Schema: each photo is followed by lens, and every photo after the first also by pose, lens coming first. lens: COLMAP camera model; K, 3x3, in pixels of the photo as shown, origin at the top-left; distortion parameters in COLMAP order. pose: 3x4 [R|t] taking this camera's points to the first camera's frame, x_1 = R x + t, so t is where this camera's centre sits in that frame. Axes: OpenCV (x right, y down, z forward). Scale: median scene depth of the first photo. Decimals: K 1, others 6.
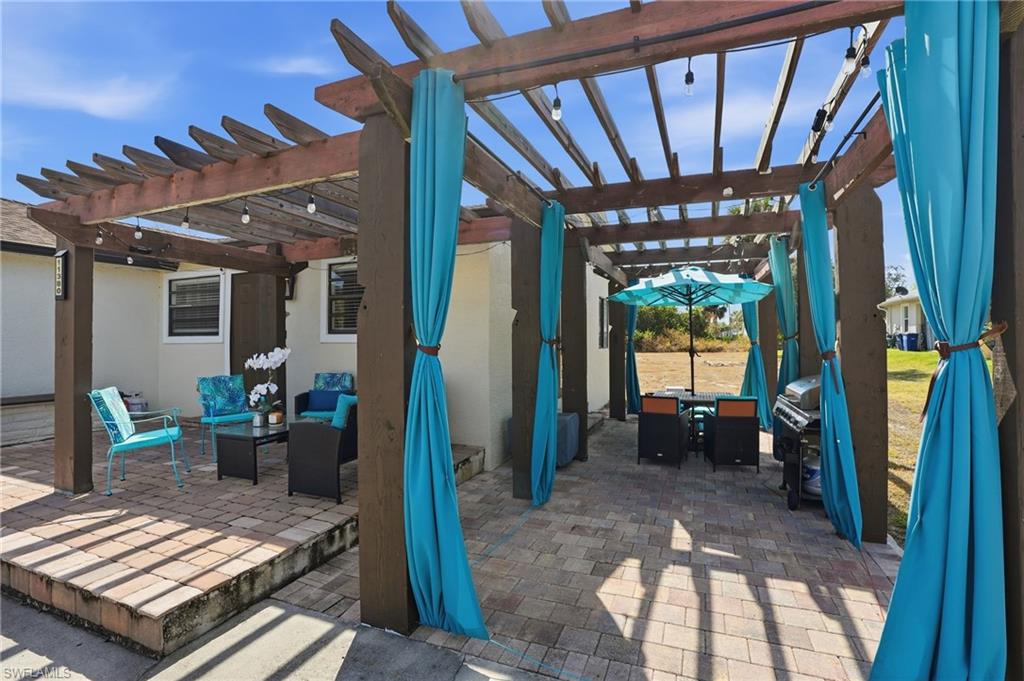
lens RADIAL K [[484.7, 0, 514.5], [0, 484.7, 339.8], [0, 0, 1]] dist [-0.069032, 0.029915]
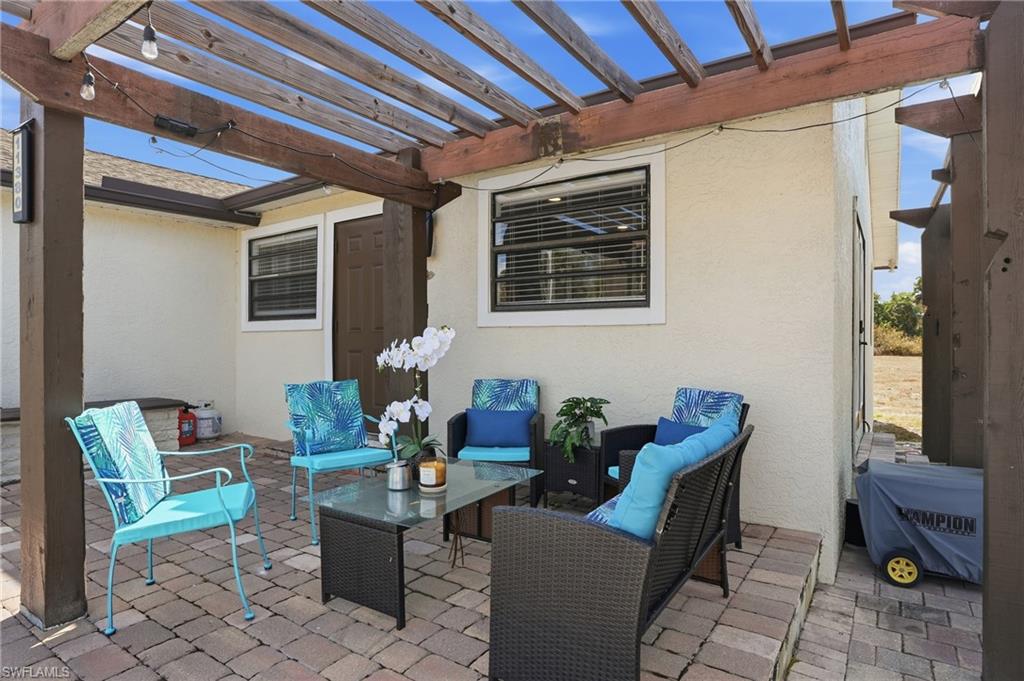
lens RADIAL K [[559.2, 0, 513.5], [0, 559.2, 356.8], [0, 0, 1]] dist [-0.072771, 0.047325]
pose [[0.978455, 0.011186, -0.206157, -0.255179], [-0.005195, 0.999549, 0.029576, 0.025186], [0.206395, -0.027868, 0.978072, 0.392269]]
